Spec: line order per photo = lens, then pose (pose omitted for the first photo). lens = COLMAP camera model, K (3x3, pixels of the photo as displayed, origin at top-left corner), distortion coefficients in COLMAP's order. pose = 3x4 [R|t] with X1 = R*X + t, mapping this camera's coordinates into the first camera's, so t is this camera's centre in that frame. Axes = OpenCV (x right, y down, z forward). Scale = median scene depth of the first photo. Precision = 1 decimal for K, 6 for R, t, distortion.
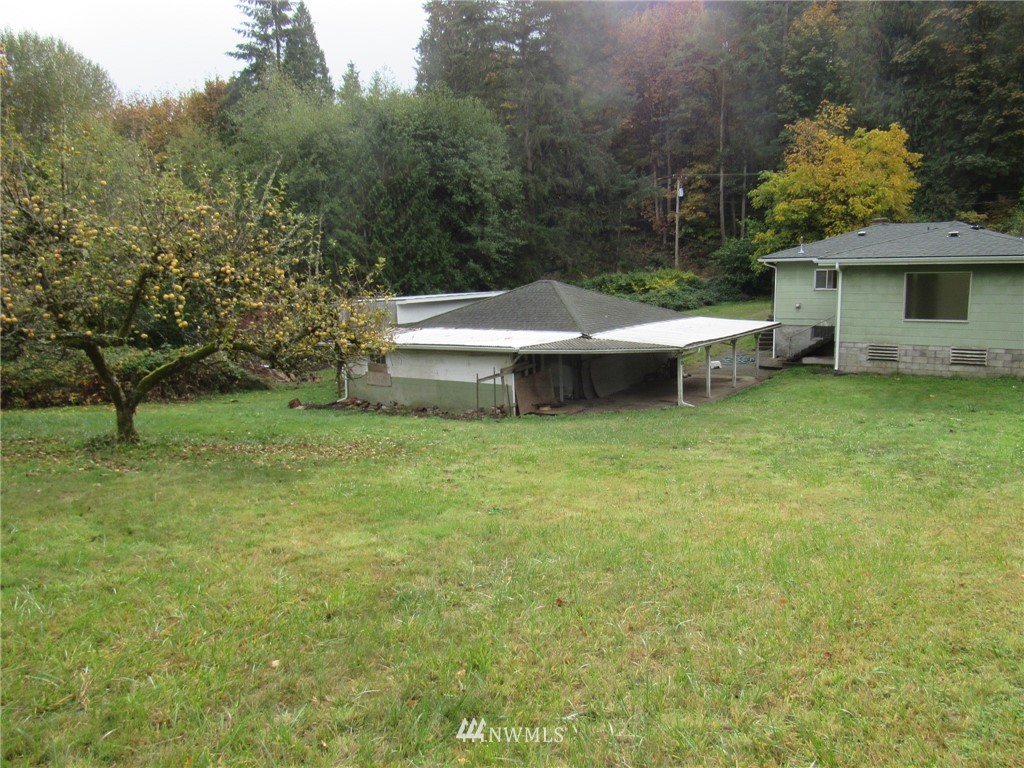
lens RADIAL K [[732.3, 0, 515.5], [0, 732.3, 386.1], [0, 0, 1]] dist [-0.026272, 0.011539]
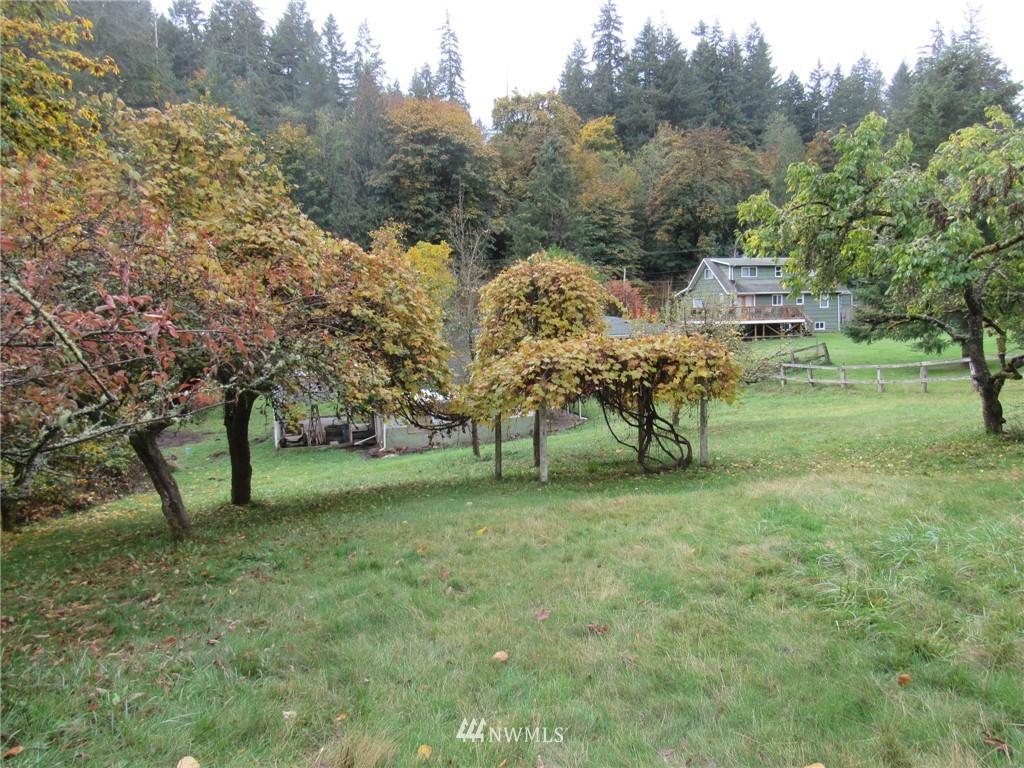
lens RADIAL K [[732.3, 0, 515.5], [0, 732.3, 386.1], [0, 0, 1]] dist [-0.026272, 0.011539]
pose [[0.607364, -0.074906, 0.790884, -0.530415], [0.146903, 0.988966, -0.019147, -0.016332], [-0.780723, 0.127812, 0.611666, 0.010357]]
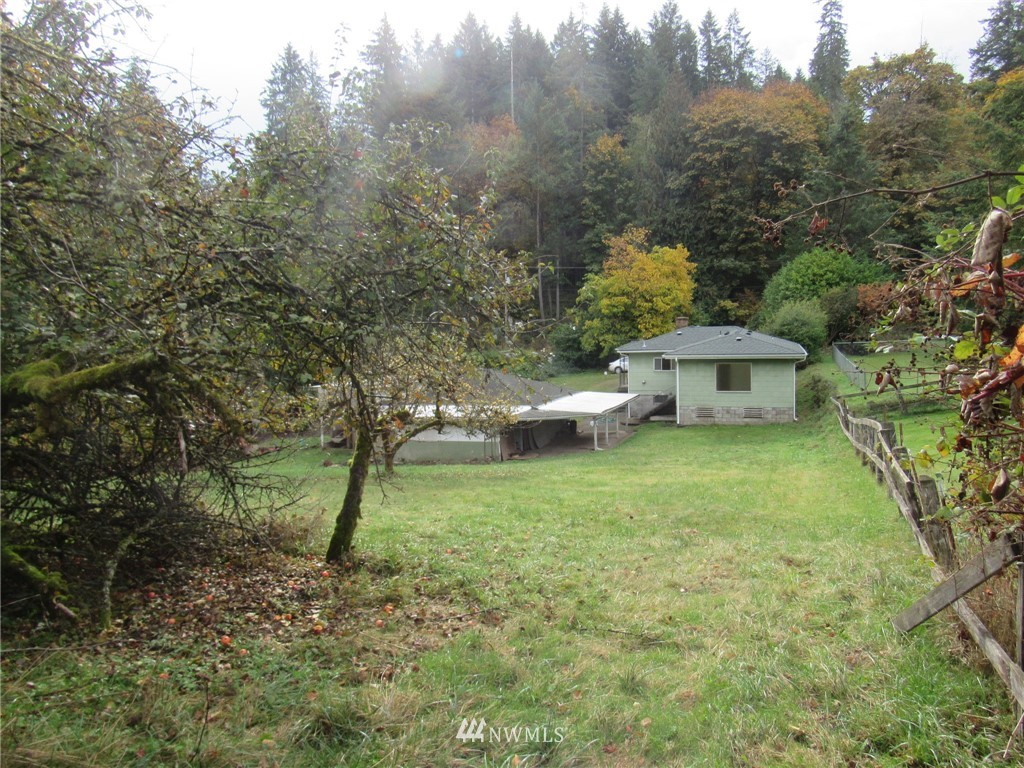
lens RADIAL K [[732.3, 0, 515.5], [0, 732.3, 386.1], [0, 0, 1]] dist [-0.026272, 0.011539]
pose [[0.958956, -0.023925, 0.282545, -0.158329], [0.048337, 0.995643, -0.079747, 0.002670], [-0.279406, 0.090131, 0.955933, -0.195249]]
